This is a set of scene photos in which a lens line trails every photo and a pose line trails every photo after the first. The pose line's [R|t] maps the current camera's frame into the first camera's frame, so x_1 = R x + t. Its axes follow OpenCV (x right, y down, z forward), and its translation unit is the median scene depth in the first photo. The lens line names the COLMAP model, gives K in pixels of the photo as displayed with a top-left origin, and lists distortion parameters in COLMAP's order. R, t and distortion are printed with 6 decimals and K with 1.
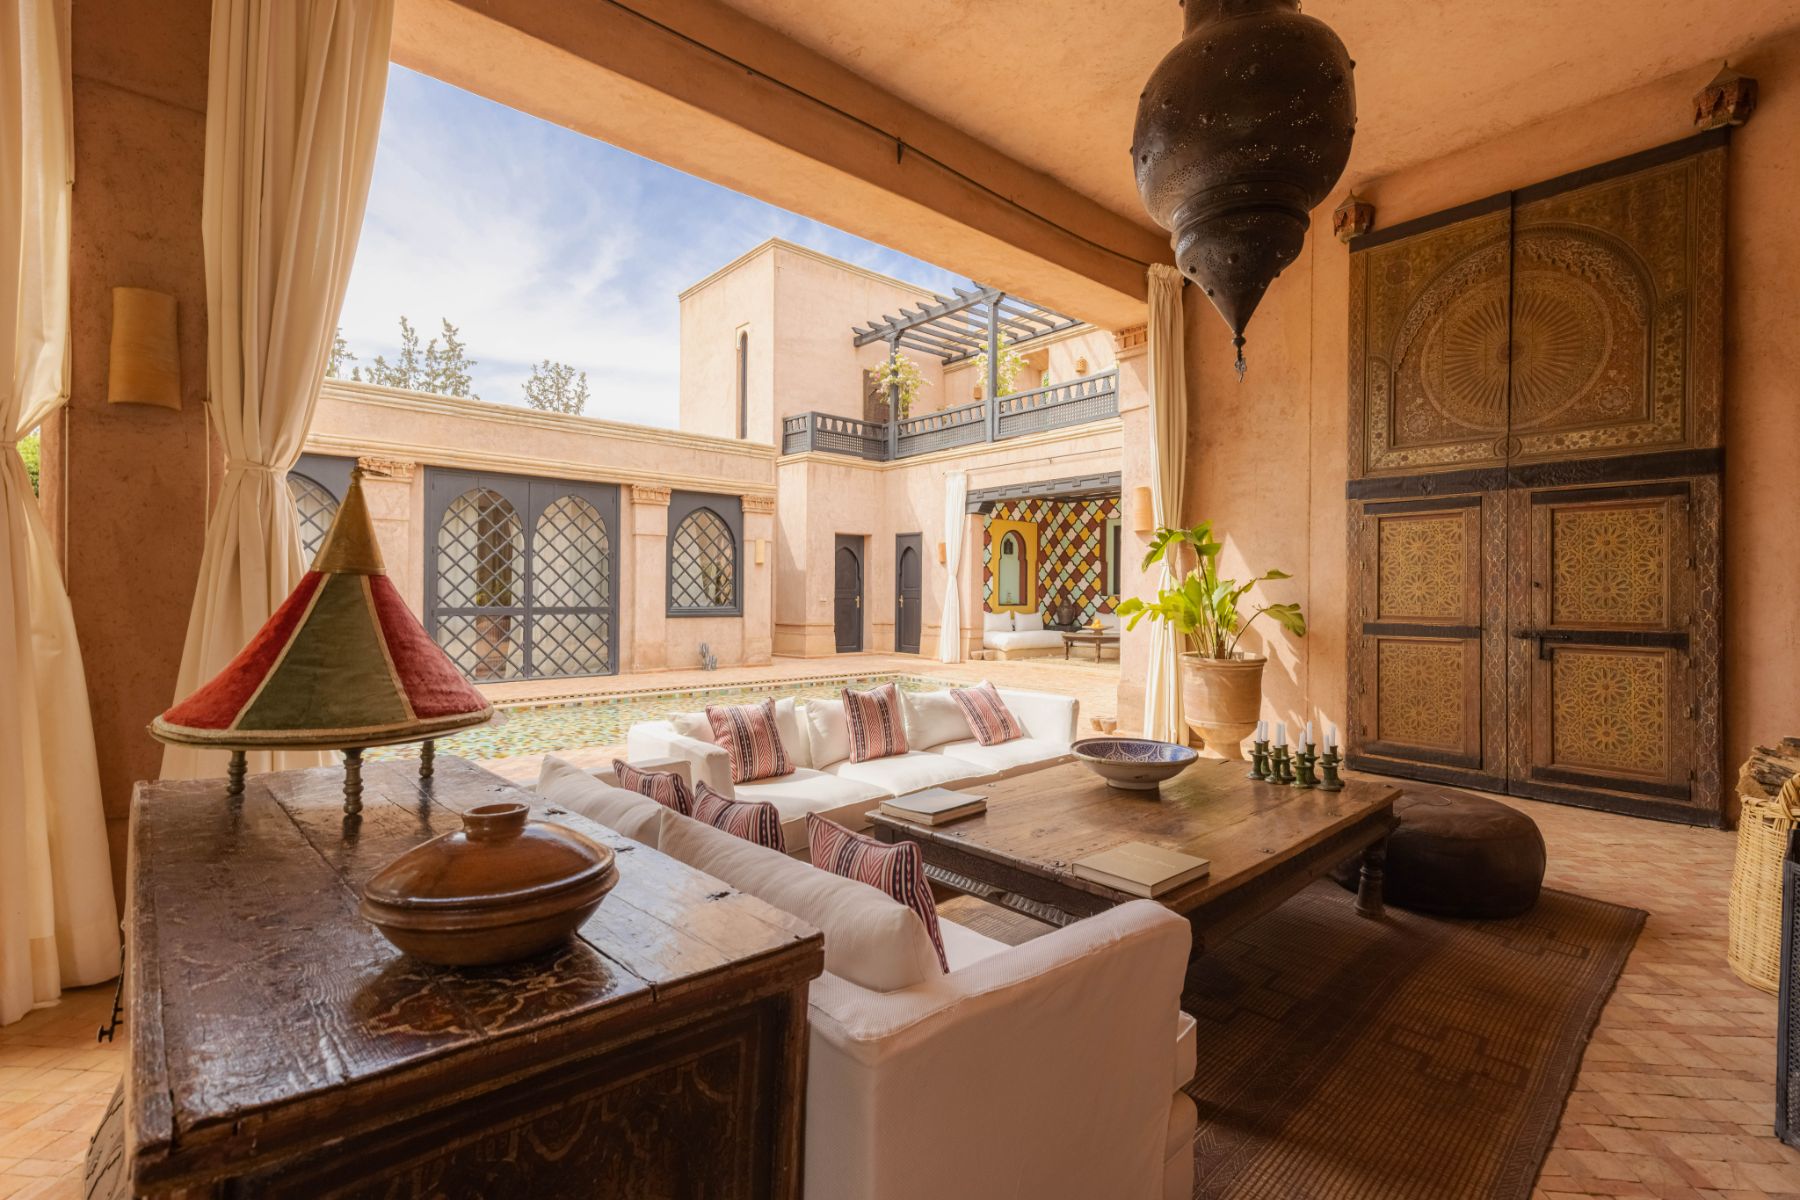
lens RADIAL K [[829.2, 0, 900.0], [0, 829.2, 600.0], [0, 0, 1]] dist [0.000231, 0.000116]
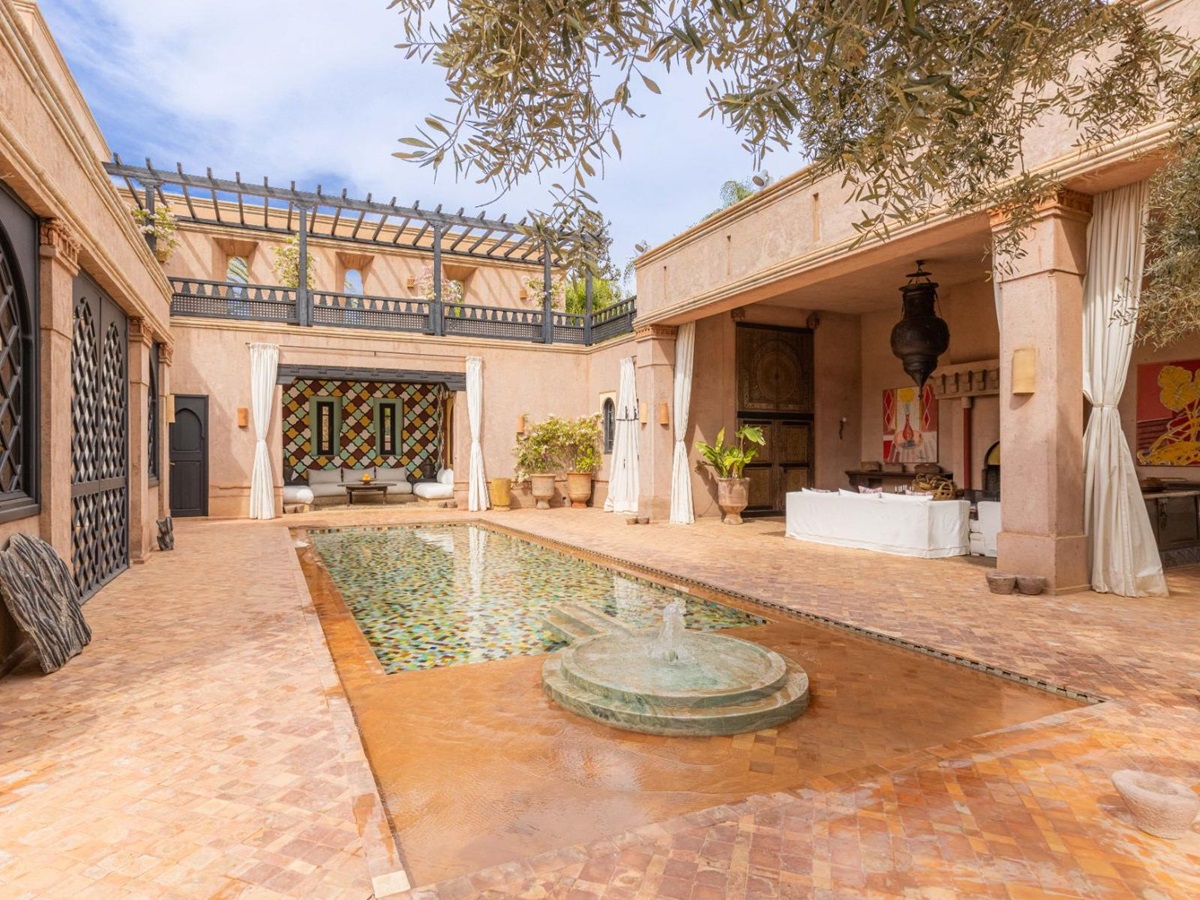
lens RADIAL K [[693.5, 0, 600.0], [0, 693.5, 450.0], [0, 0, 1]] dist [-0.001092, -0.000111]
pose [[0.263192, -0.003650, 0.964737, -0.829677], [0.013259, 0.999912, 0.000165, -0.011175], [-0.964652, 0.012748, 0.263217, 0.394997]]
